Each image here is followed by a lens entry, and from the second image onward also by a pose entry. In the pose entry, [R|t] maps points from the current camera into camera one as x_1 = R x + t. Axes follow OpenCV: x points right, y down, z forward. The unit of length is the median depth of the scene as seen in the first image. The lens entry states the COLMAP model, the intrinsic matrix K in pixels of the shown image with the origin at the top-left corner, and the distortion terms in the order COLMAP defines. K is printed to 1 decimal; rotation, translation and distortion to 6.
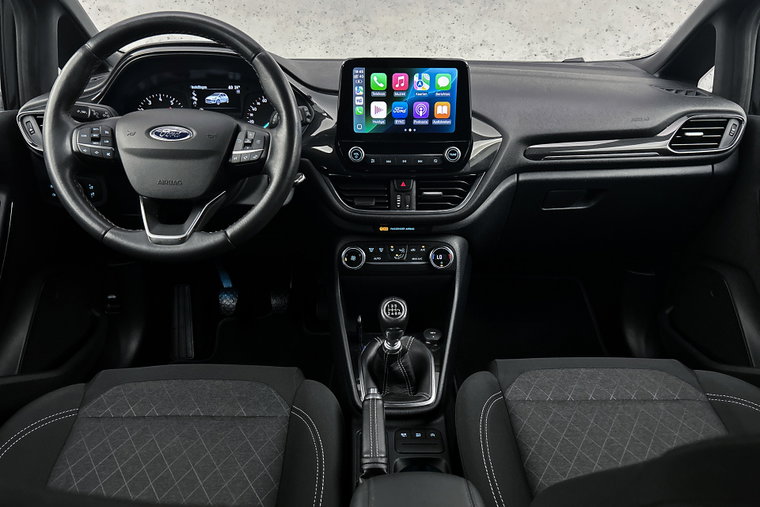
lens RADIAL K [[577.0, 0, 384.7], [0, 577.0, 265.7], [0, 0, 1]] dist [0.065683, -0.084378]
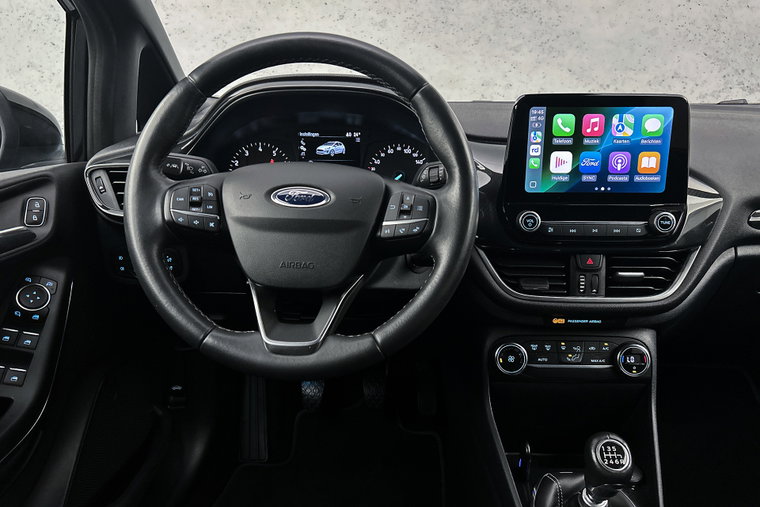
lens RADIAL K [[577.4, 0, 381.7], [0, 577.4, 255.5], [0, 0, 1]] dist [0.079287, -0.105253]
pose [[0.998712, 0.010161, -0.049708, -0.198847], [-0.014852, 0.995374, -0.094925, -0.076921], [0.048513, 0.095541, 0.994243, 0.262883]]
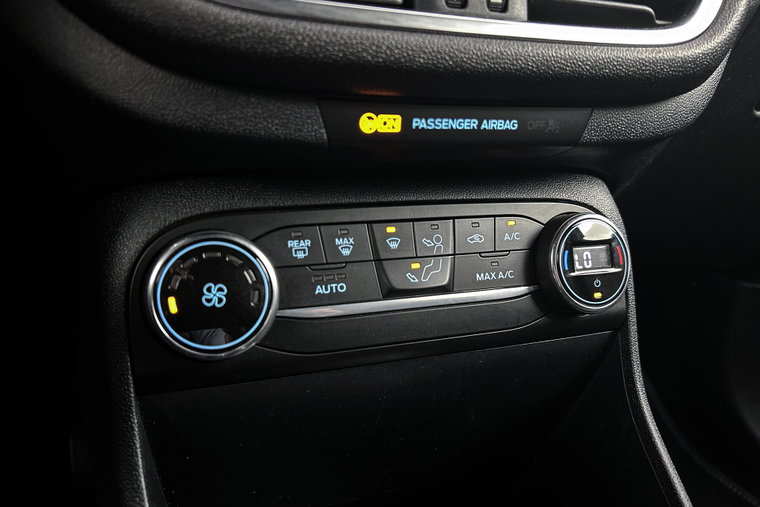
lens RADIAL K [[577.0, 0, 376.7], [0, 577.0, 254.4], [0, 0, 1]] dist [0.099948, -0.165516]
pose [[0.944176, -0.061428, 0.323665, -0.070627], [0.094374, 0.991721, -0.087083, -0.004839], [-0.315636, 0.112767, 0.942156, 0.867242]]
